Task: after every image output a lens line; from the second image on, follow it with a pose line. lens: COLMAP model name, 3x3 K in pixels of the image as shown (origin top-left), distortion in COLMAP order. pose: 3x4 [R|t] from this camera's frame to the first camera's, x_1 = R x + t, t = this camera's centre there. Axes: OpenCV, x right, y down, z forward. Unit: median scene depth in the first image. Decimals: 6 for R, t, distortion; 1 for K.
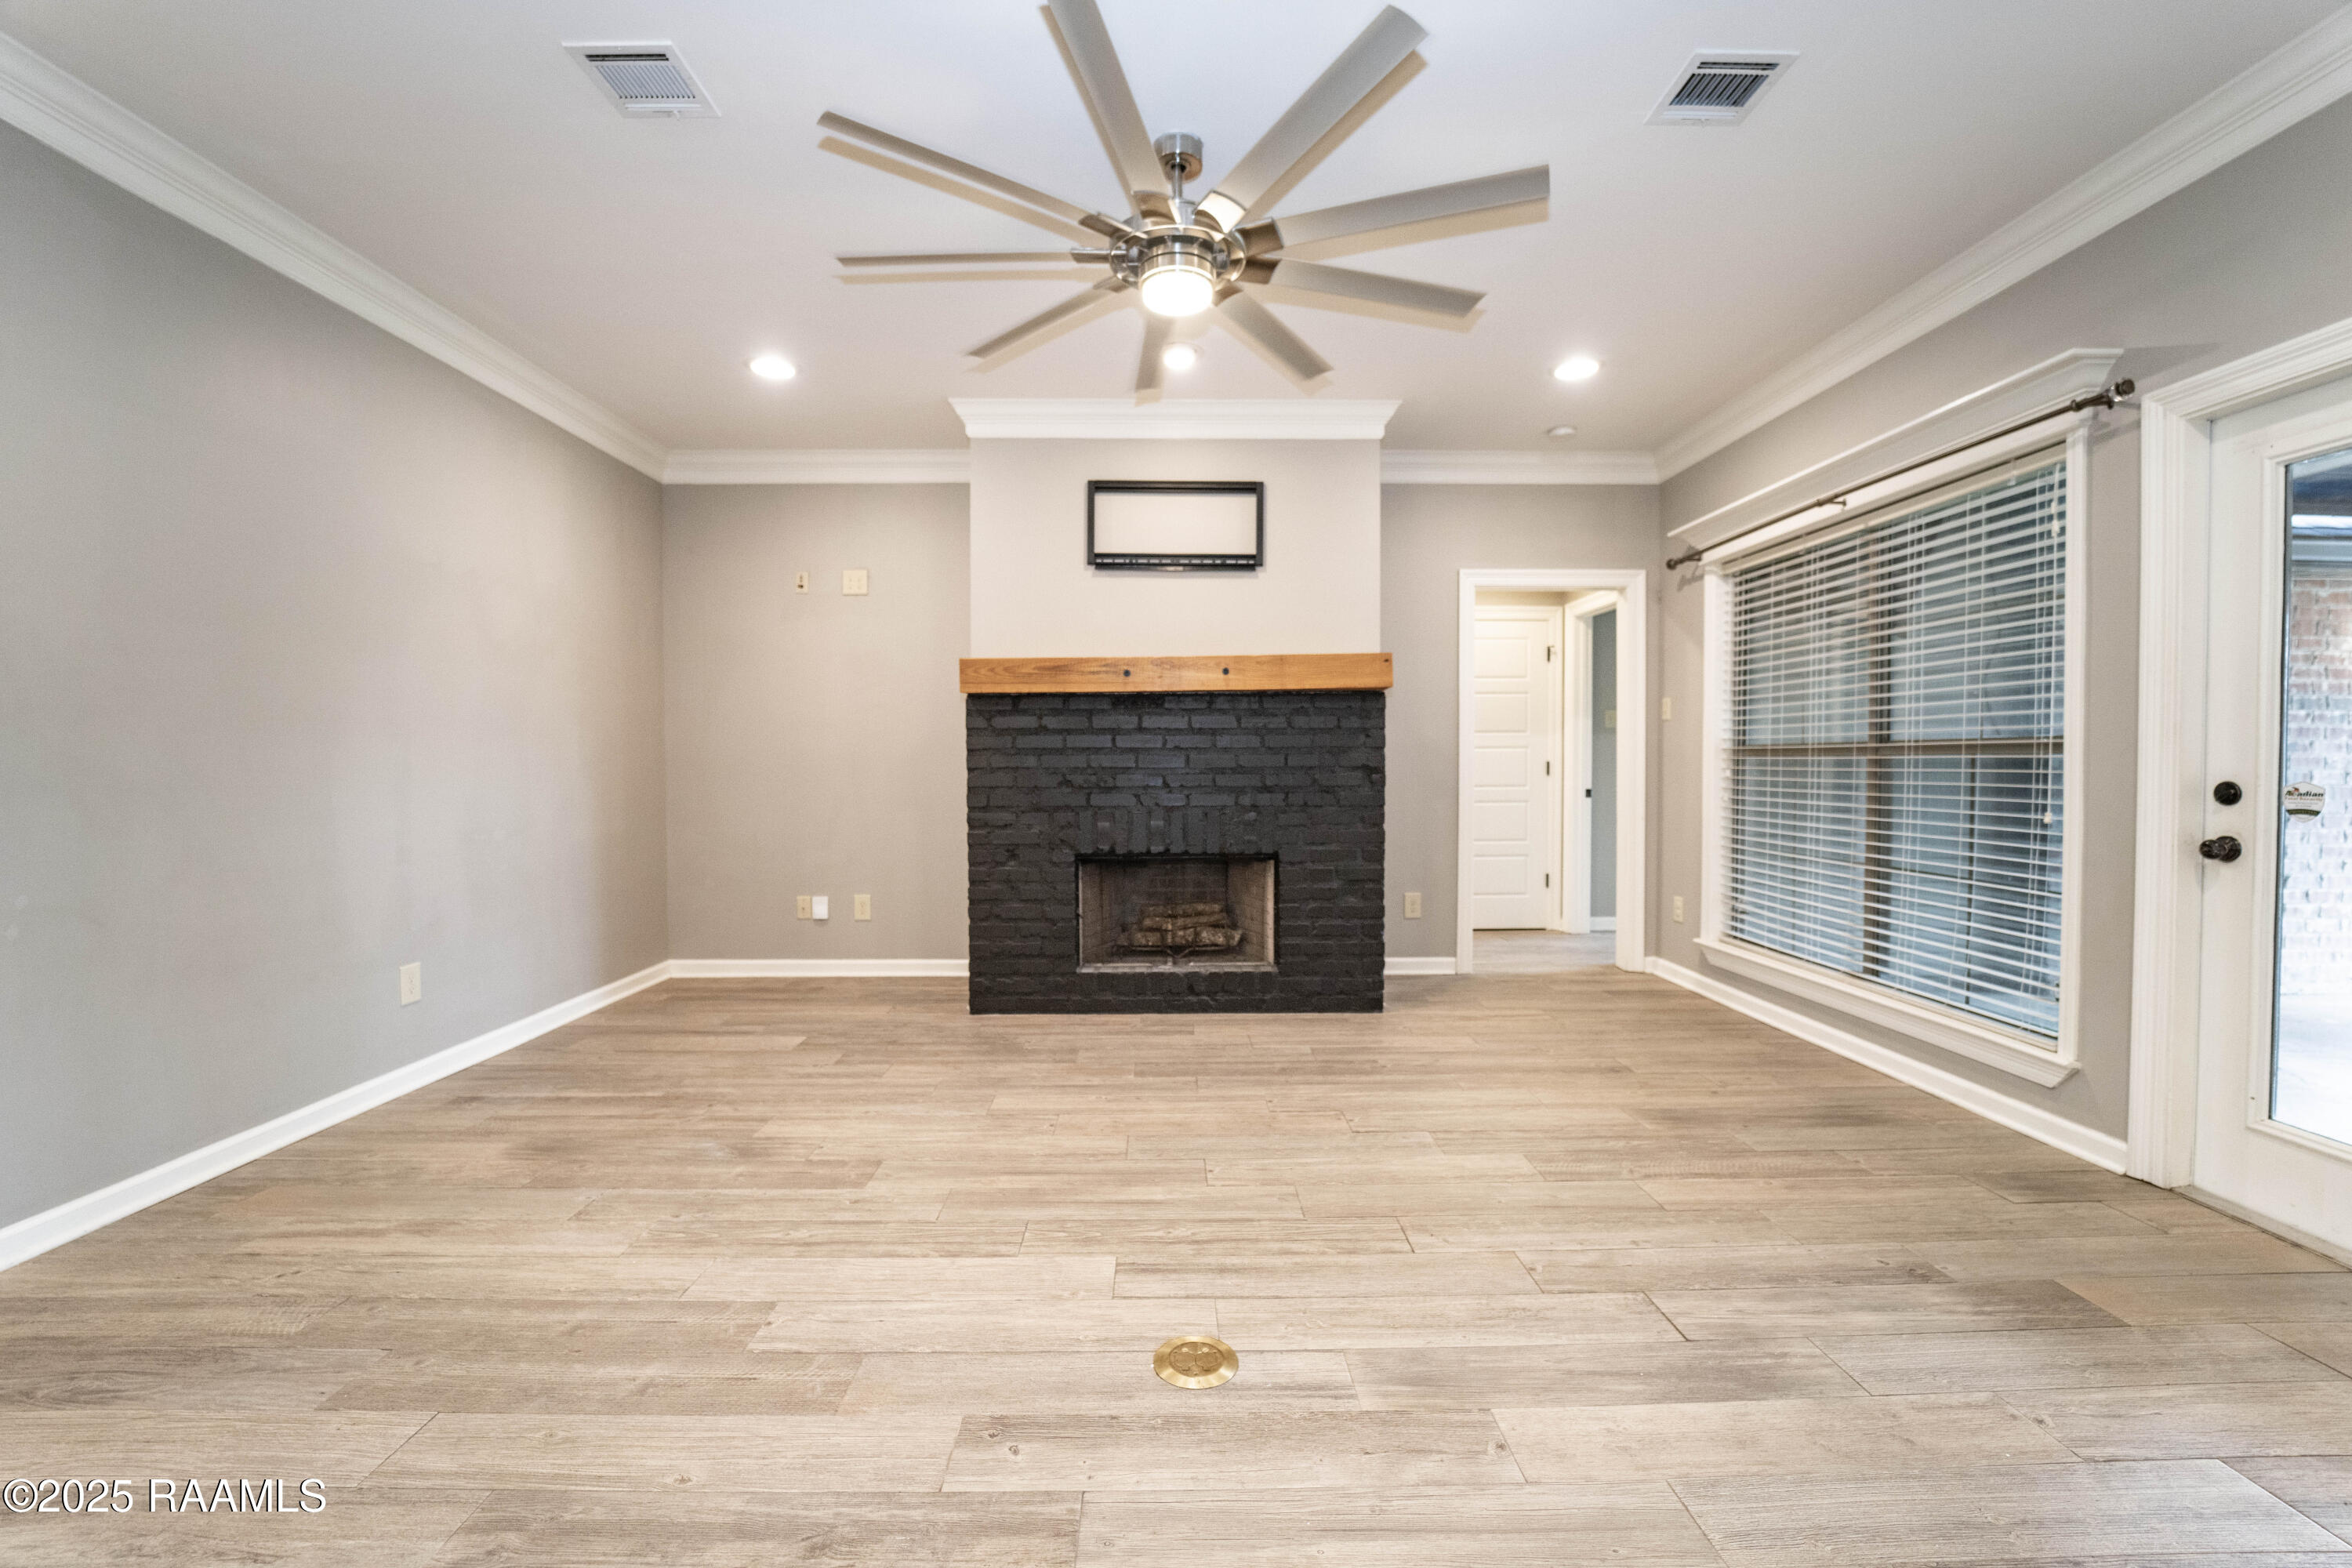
lens RADIAL K [[956.6, 0, 1177.3], [0, 956.6, 783.7], [0, 0, 1]] dist [-0.021600, -0.000083]
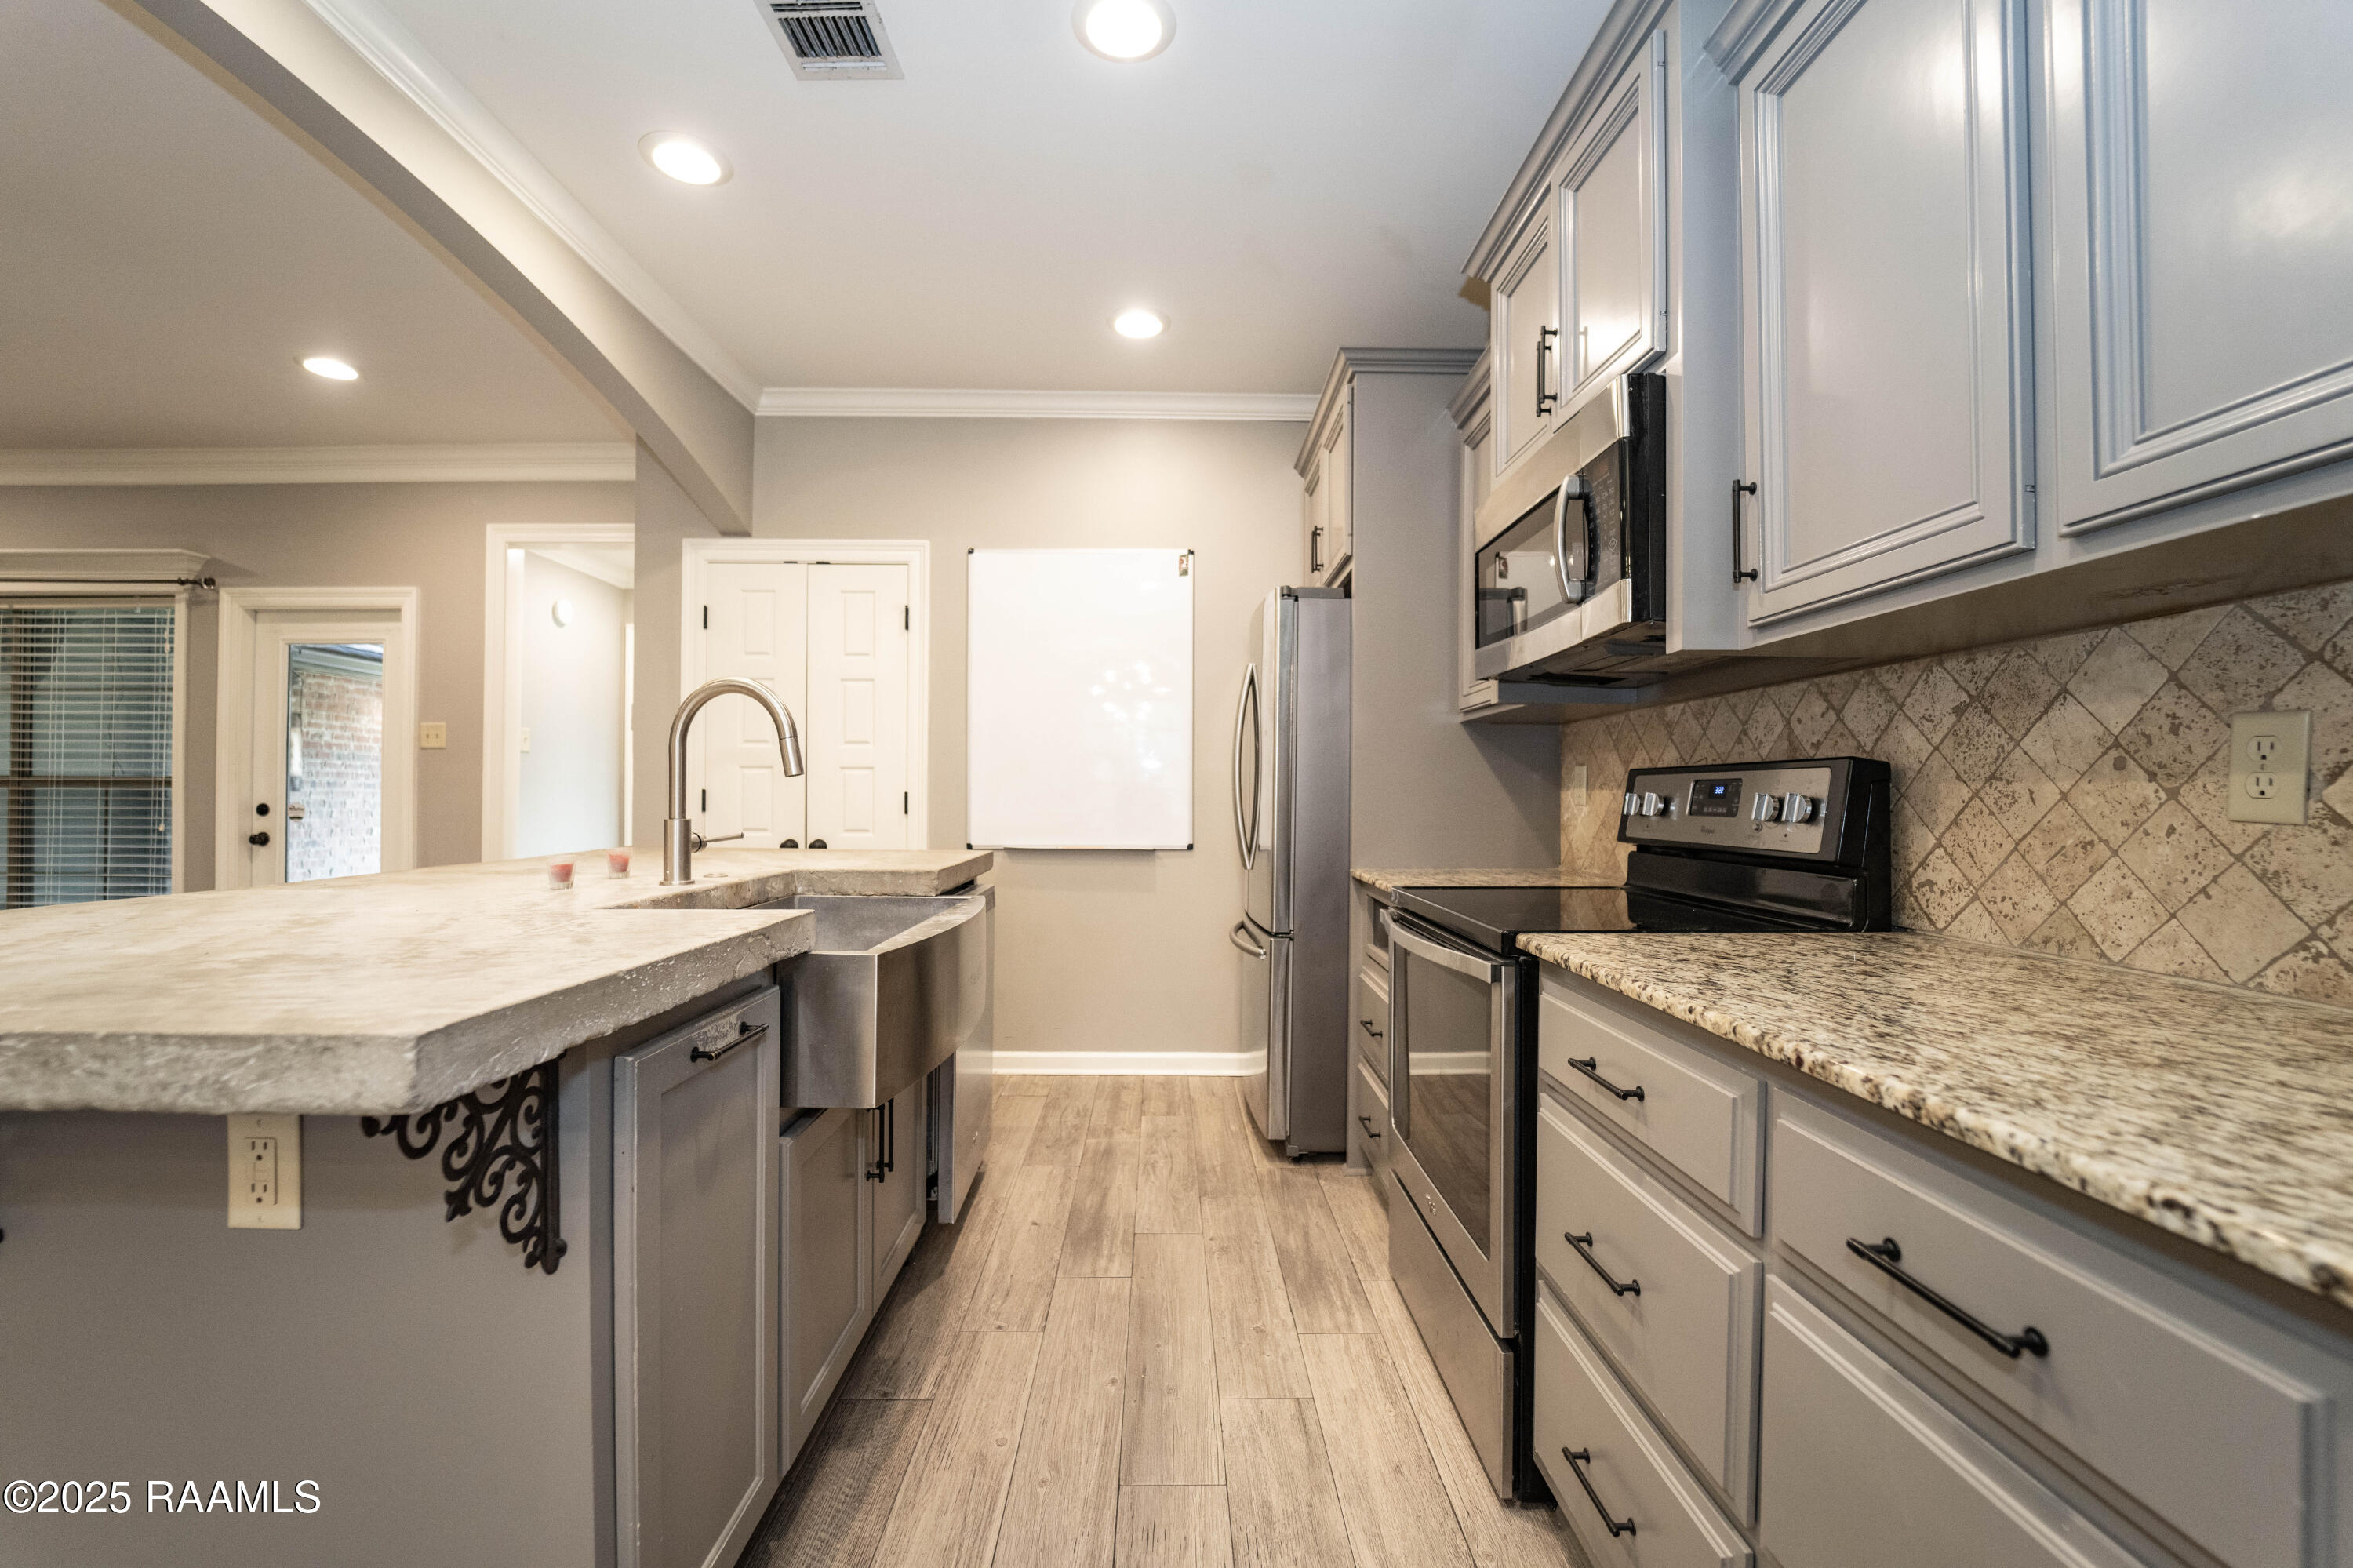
lens RADIAL K [[985.8, 0, 1172.0], [0, 985.8, 787.0], [0, 0, 1]] dist [-0.051412, 0.014800]
pose [[0.009450, 0.012684, 0.999875, -0.762094], [0.018797, 0.999741, -0.012860, 0.023593], [-0.999779, 0.018917, 0.009209, -0.837736]]
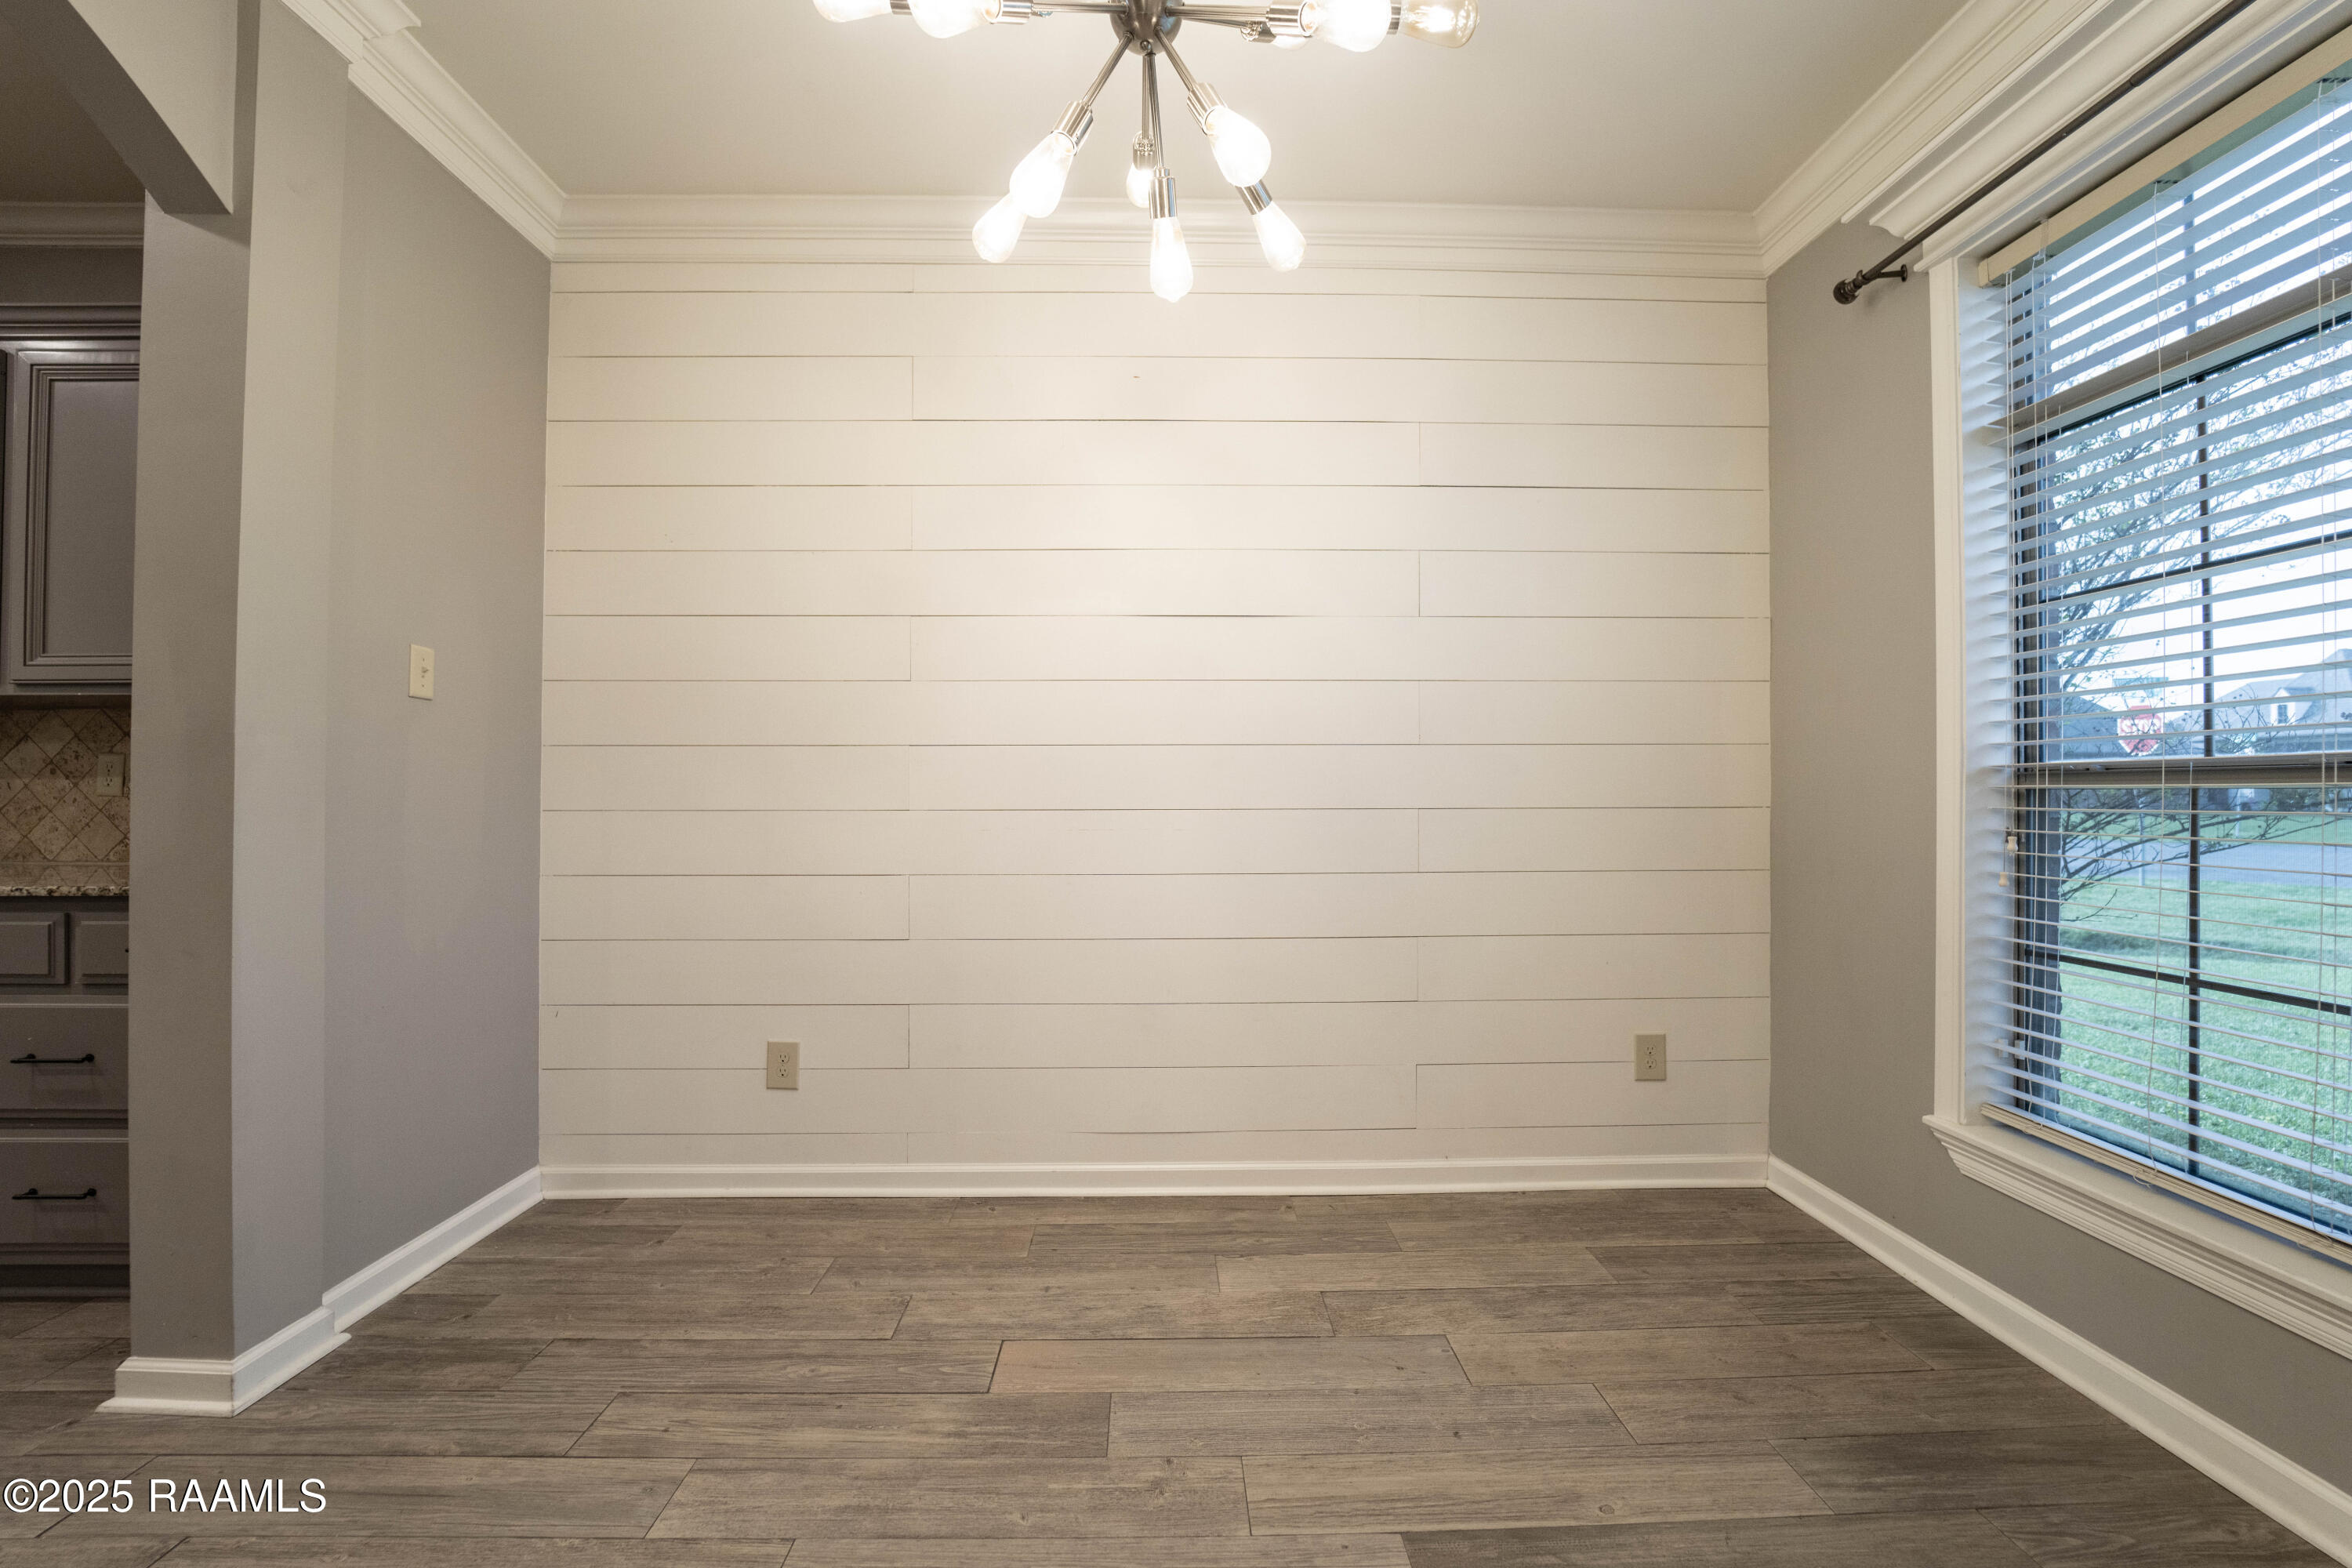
lens RADIAL K [[962.6, 0, 1180.0], [0, 962.6, 789.4], [0, 0, 1]] dist [-0.017305, 0.000047]
pose [[-0.999962, 0.004629, -0.007346, -1.536202], [0.004494, 0.999821, 0.018371, 0.021425], [0.007430, 0.018337, -0.999804, -0.247130]]
